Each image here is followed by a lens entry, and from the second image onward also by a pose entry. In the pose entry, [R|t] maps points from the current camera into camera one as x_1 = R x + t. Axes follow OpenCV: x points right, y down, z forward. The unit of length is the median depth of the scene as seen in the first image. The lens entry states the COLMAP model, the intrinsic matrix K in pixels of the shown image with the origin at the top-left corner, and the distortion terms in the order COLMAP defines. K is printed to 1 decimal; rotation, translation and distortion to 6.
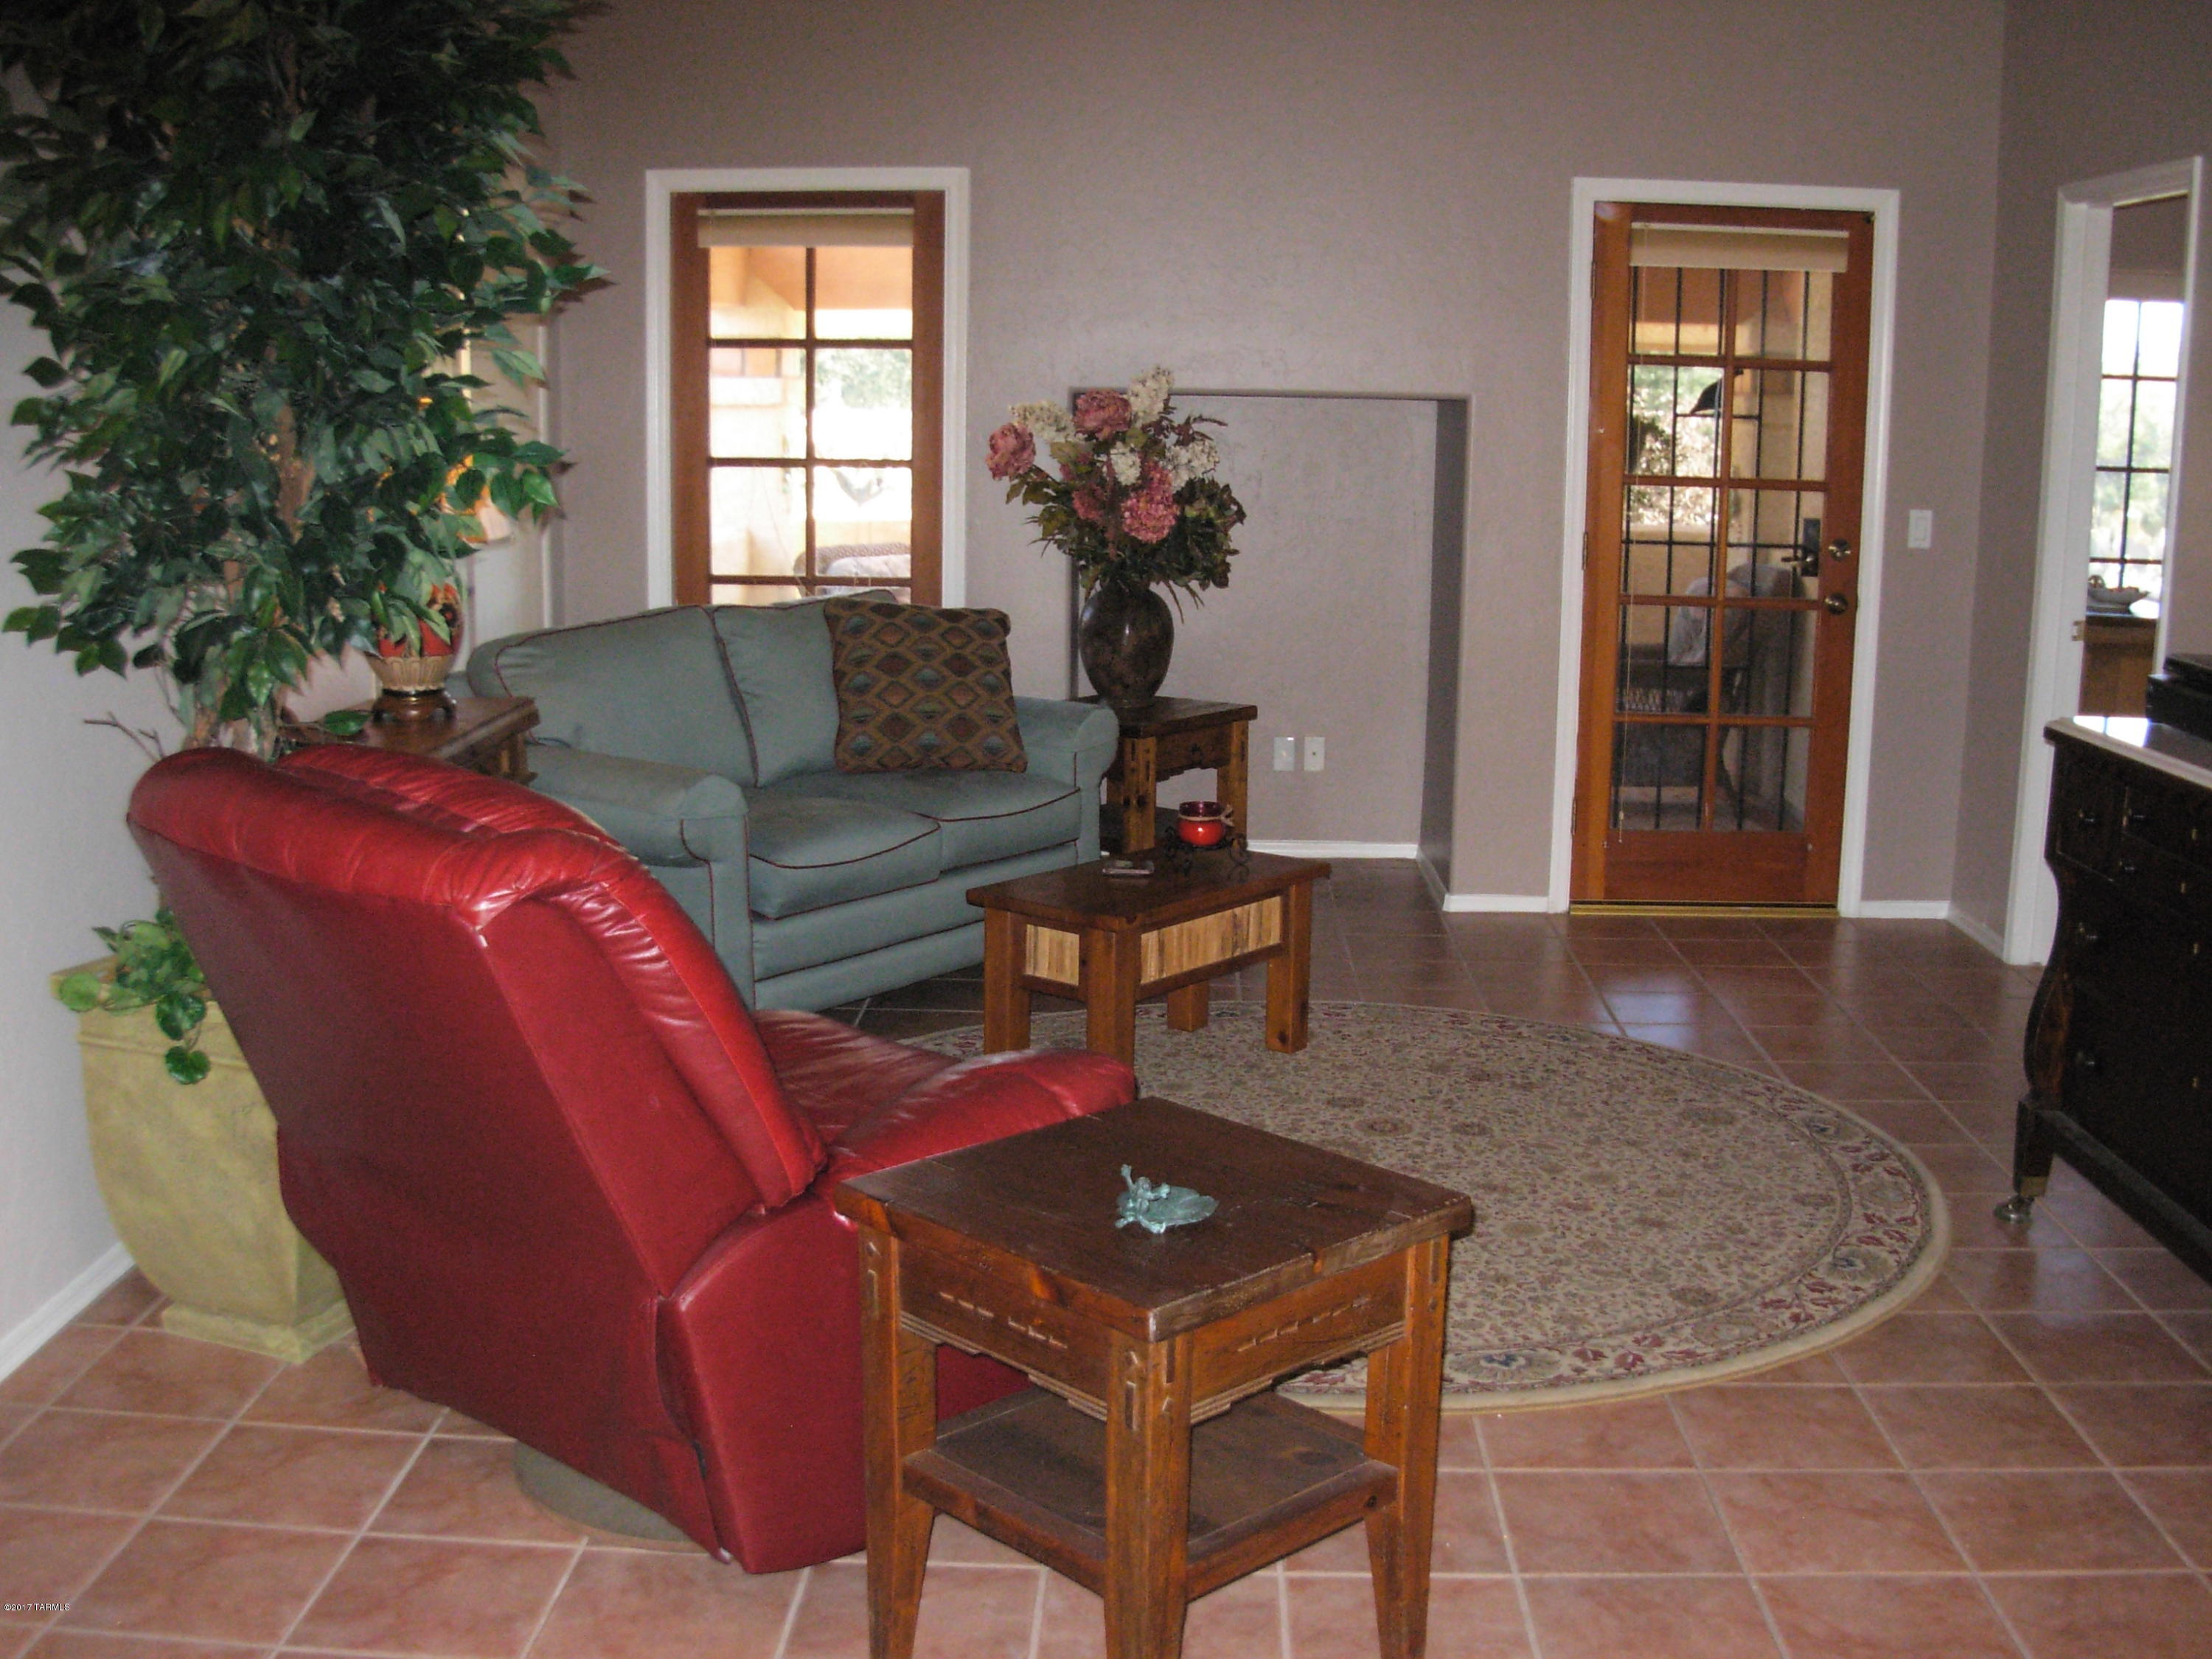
lens RADIAL K [[2353.5, 0, 1114.8], [0, 2353.5, 827.9], [0, 0, 1]] dist [-0.207066, 0.000000]
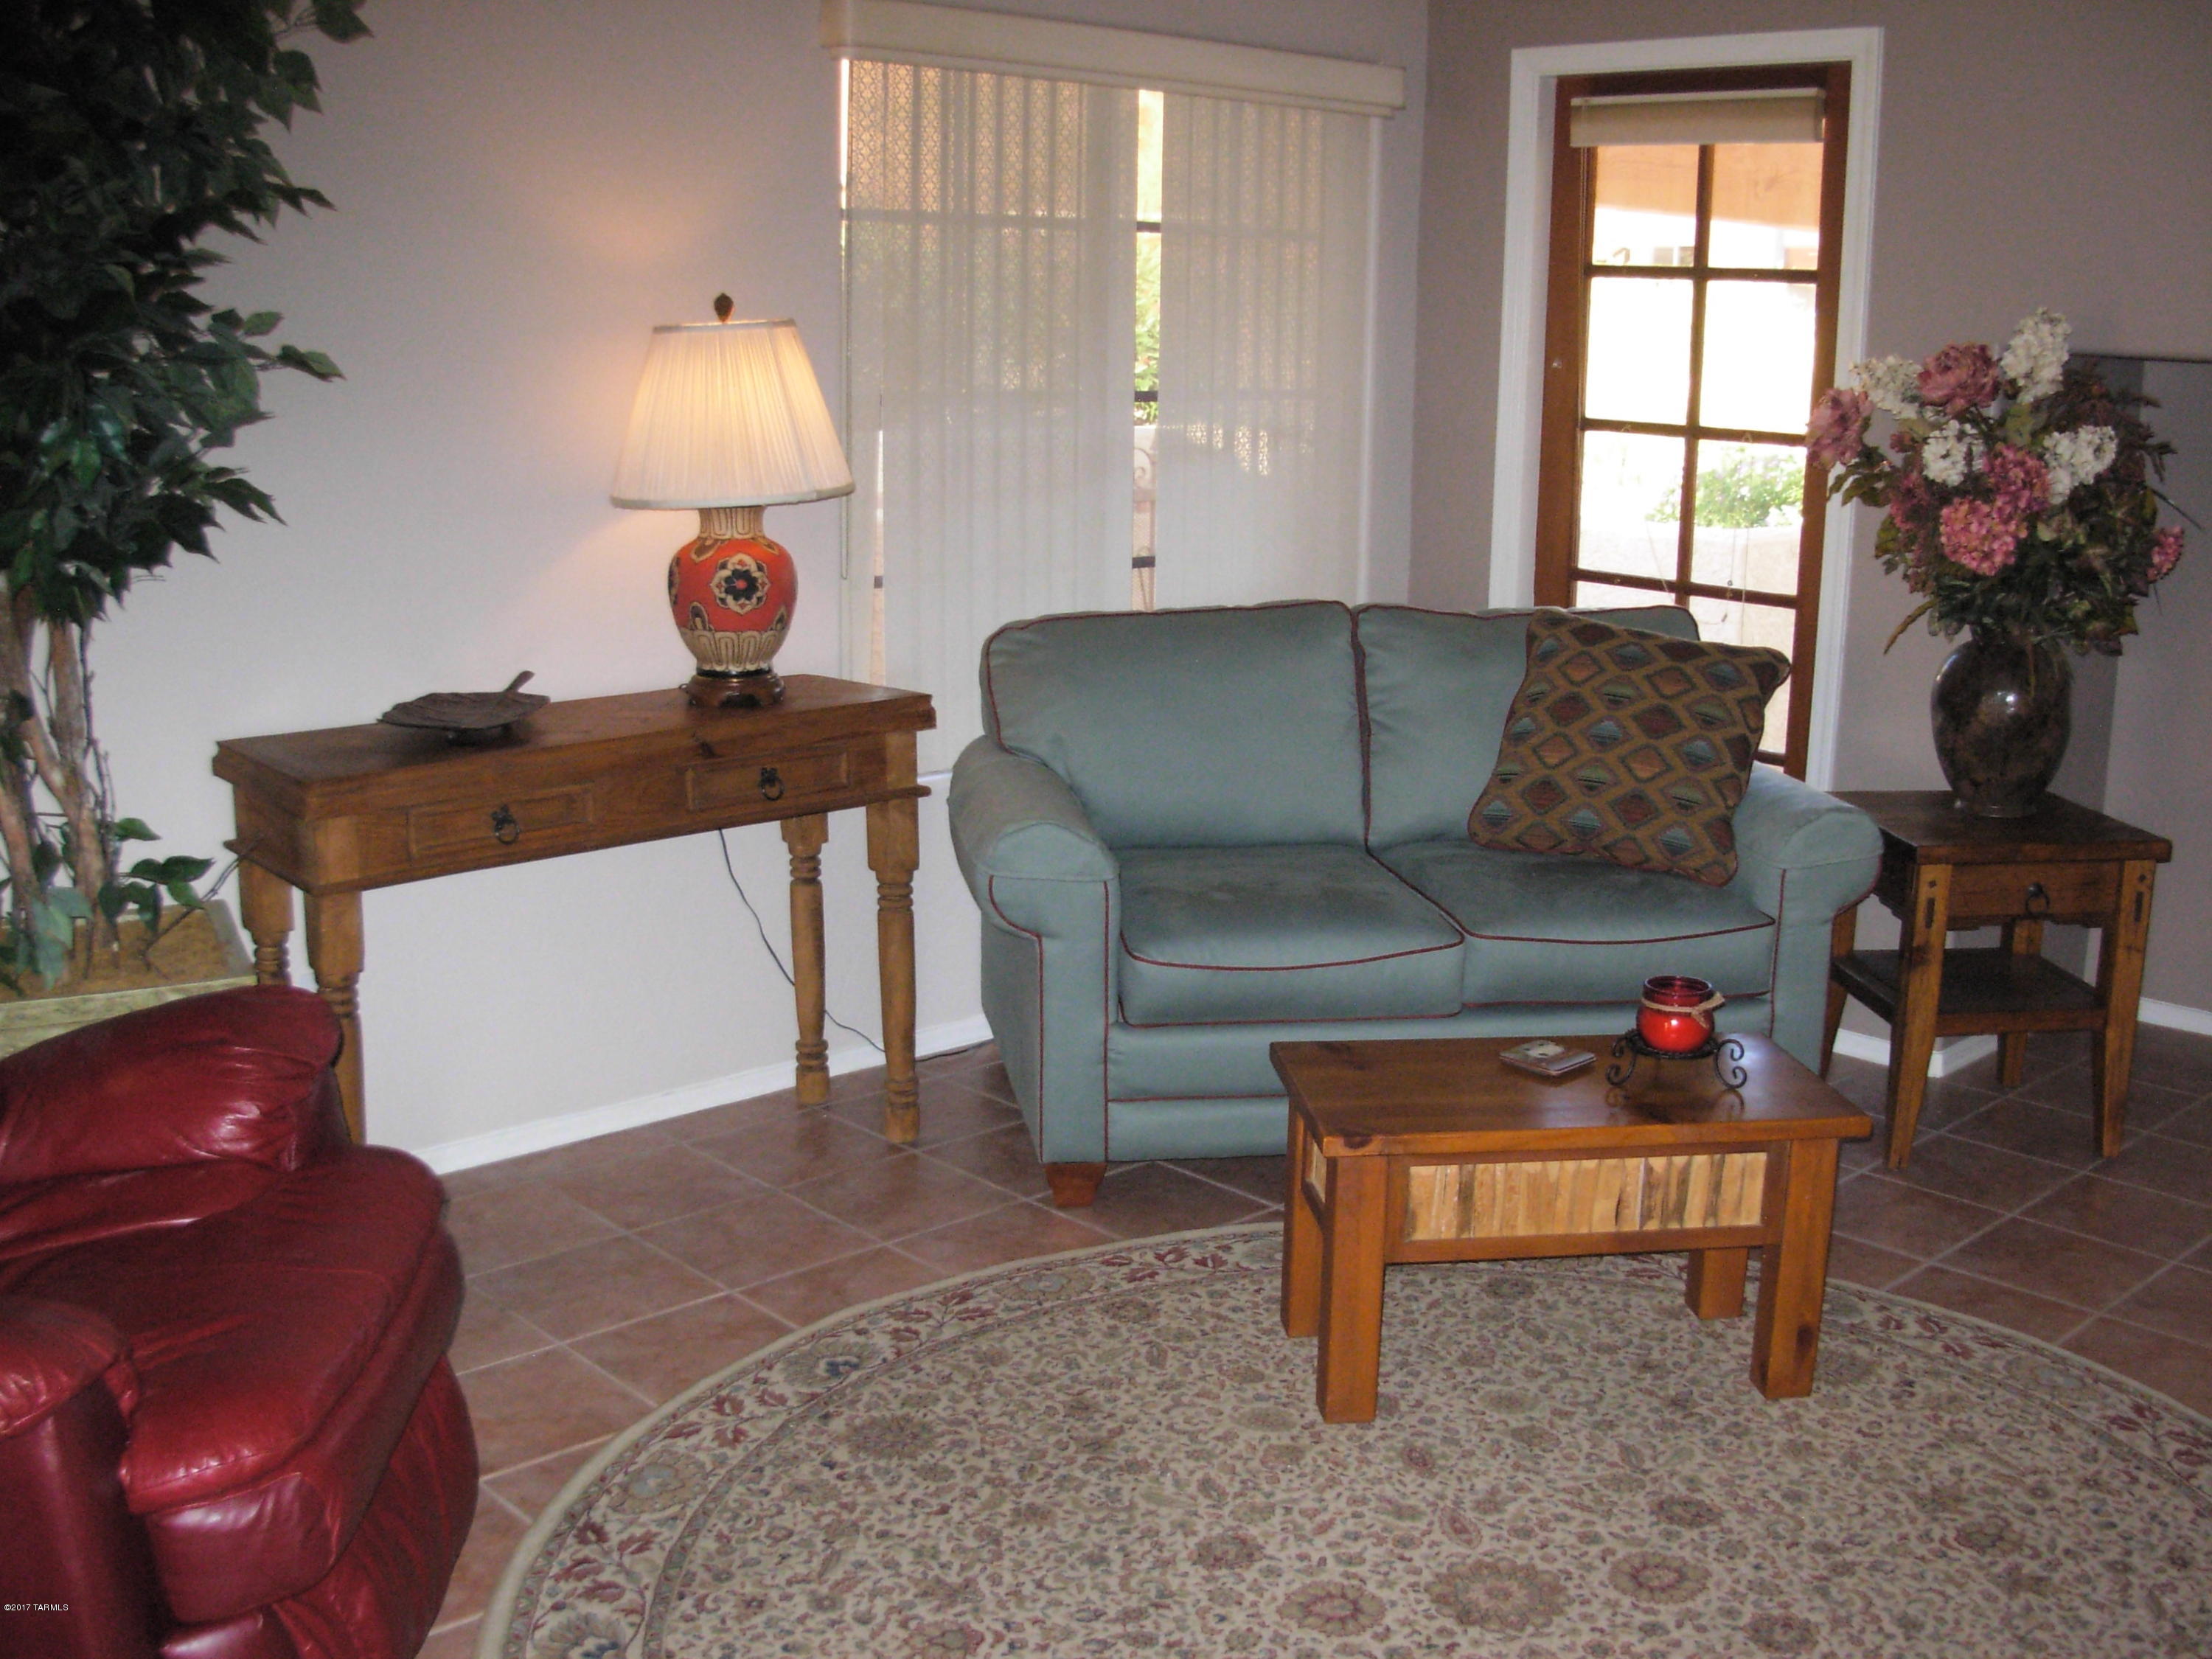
lens RADIAL K [[2353.5, 0, 1116.9], [0, 2353.5, 846.8], [0, 0, 1]] dist [-0.207066, 0.000000]
pose [[0.705493, 0.153511, -0.691891, 0.294000], [-0.136740, 0.987400, 0.079647, -0.062163], [0.695400, 0.038419, 0.717595, 0.365556]]
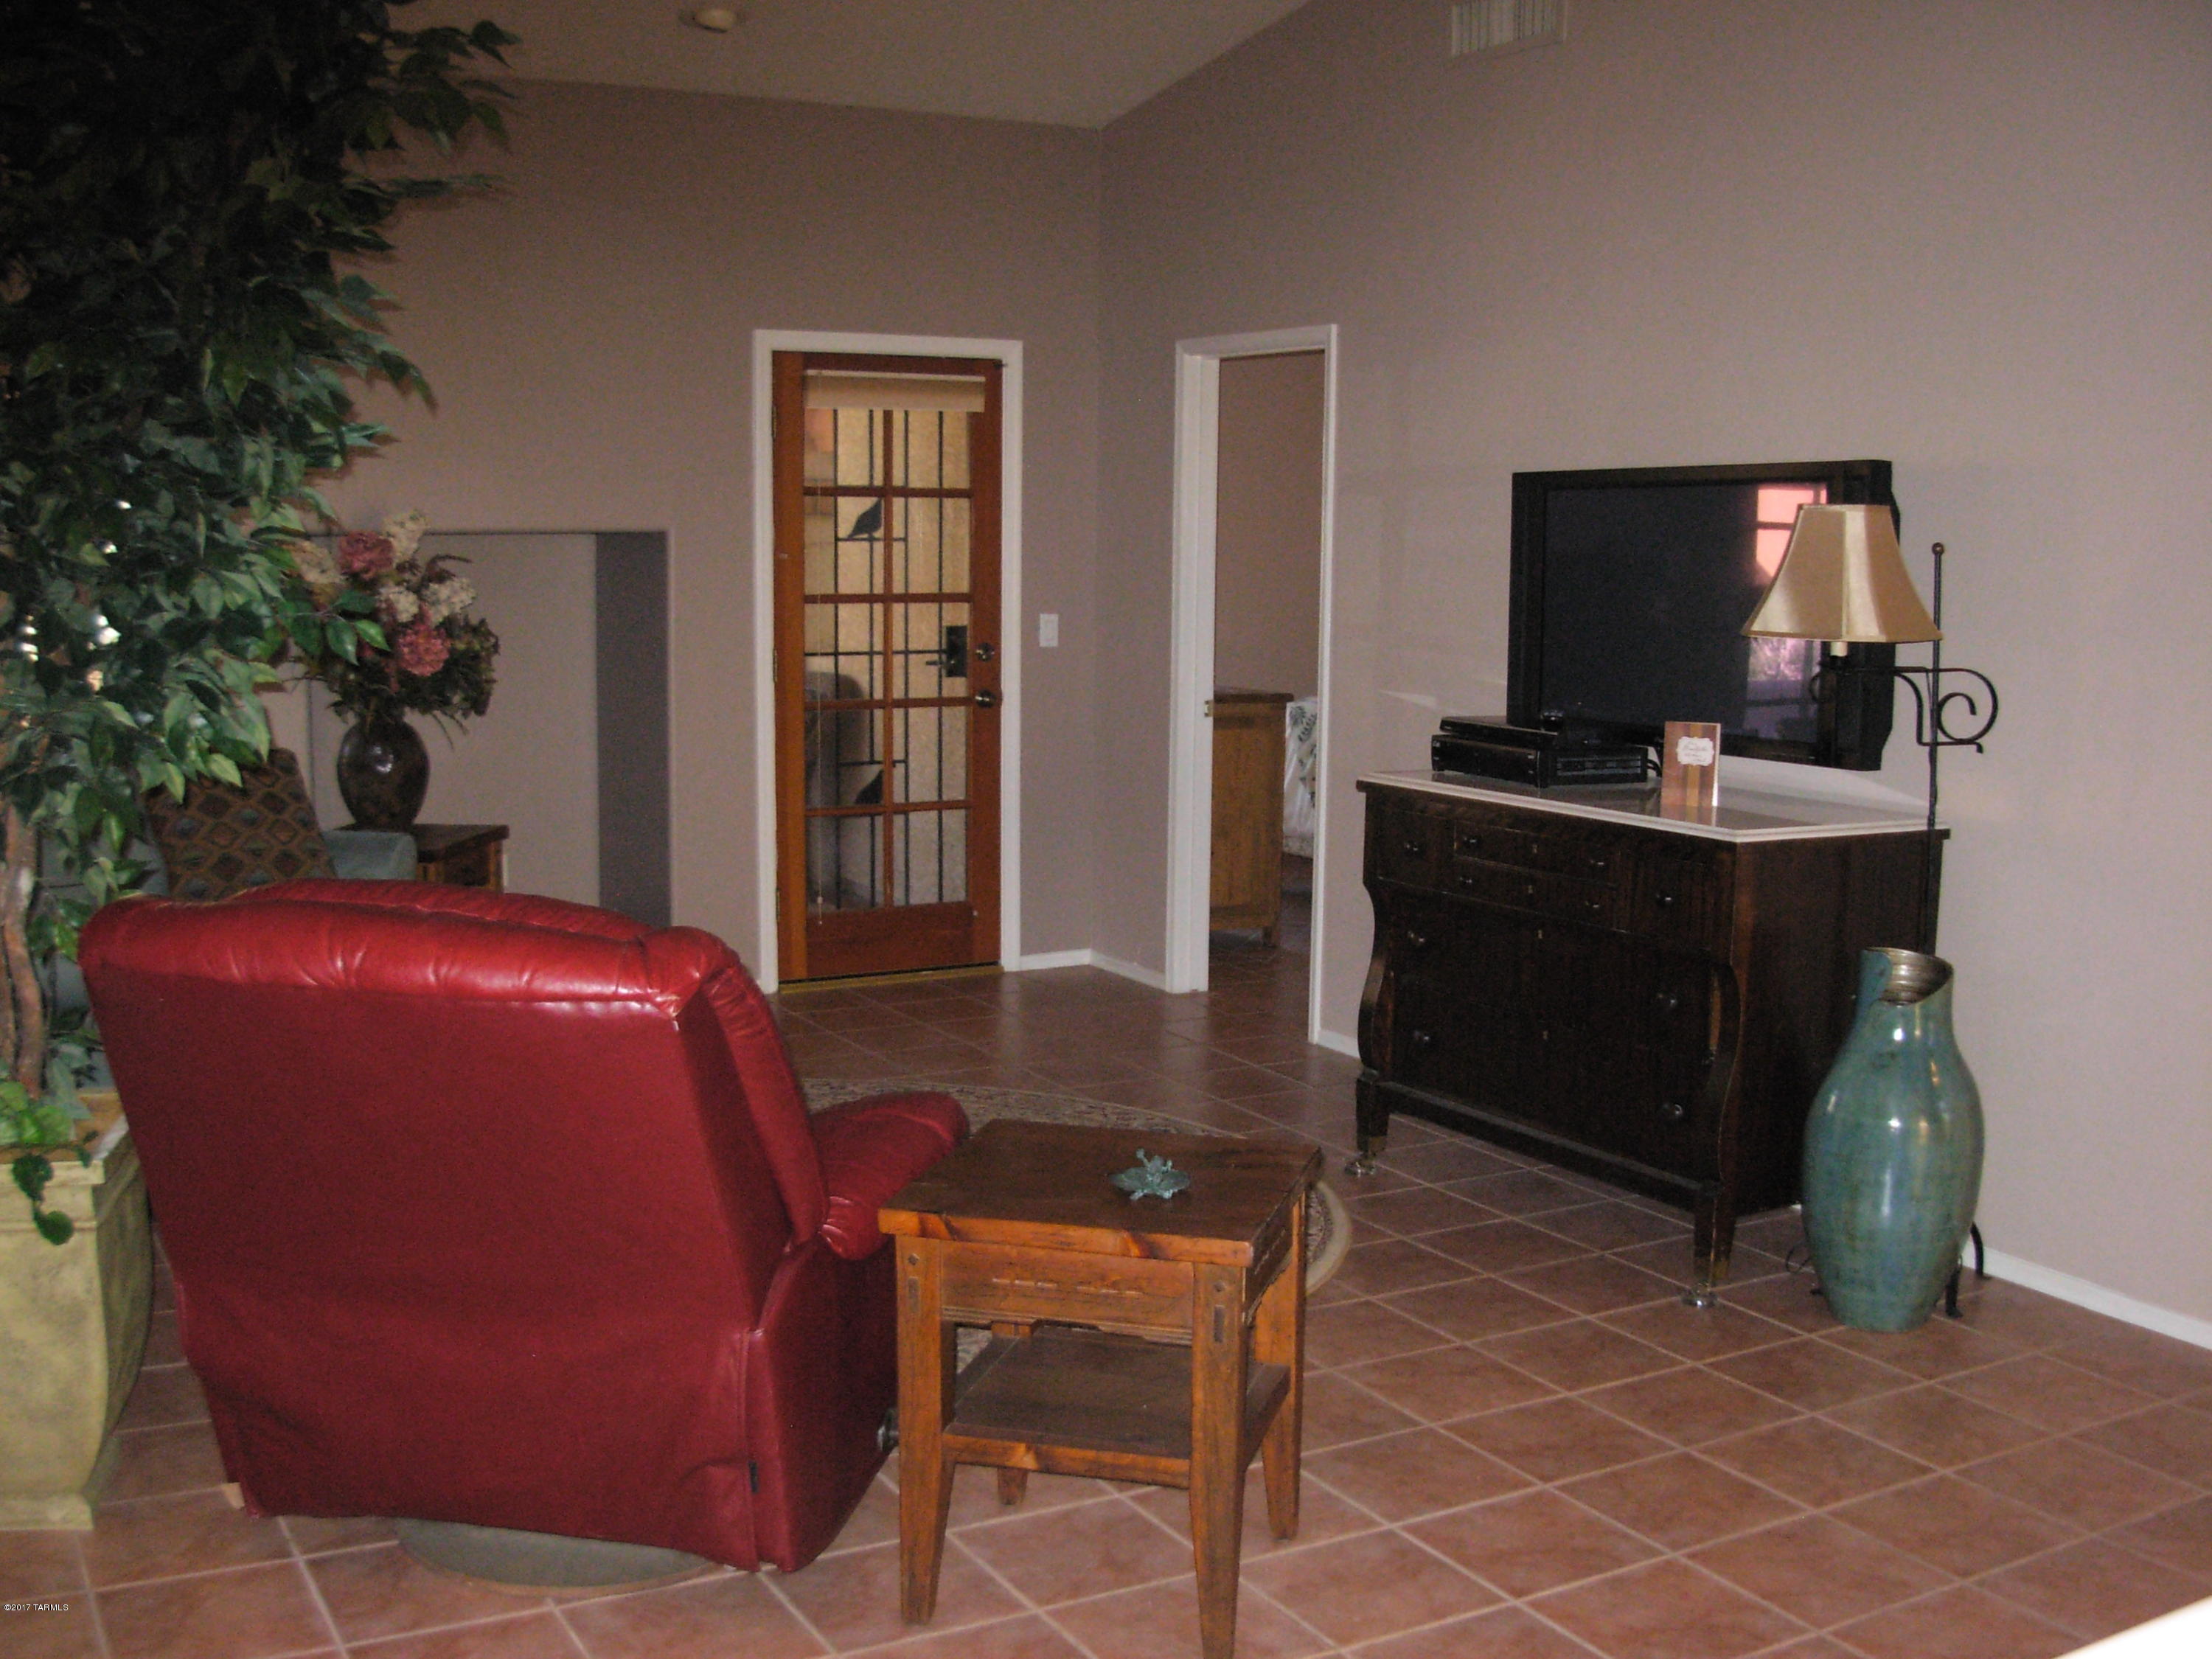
lens RADIAL K [[2353.5, 0, 1109.7], [0, 2353.5, 816.3], [0, 0, 1]] dist [-0.207066, 0.000000]
pose [[0.855931, -0.069191, 0.512441, -0.252252], [0.096935, 0.994909, -0.027575, -0.000874], [-0.507924, 0.073276, 0.858280, -0.037844]]
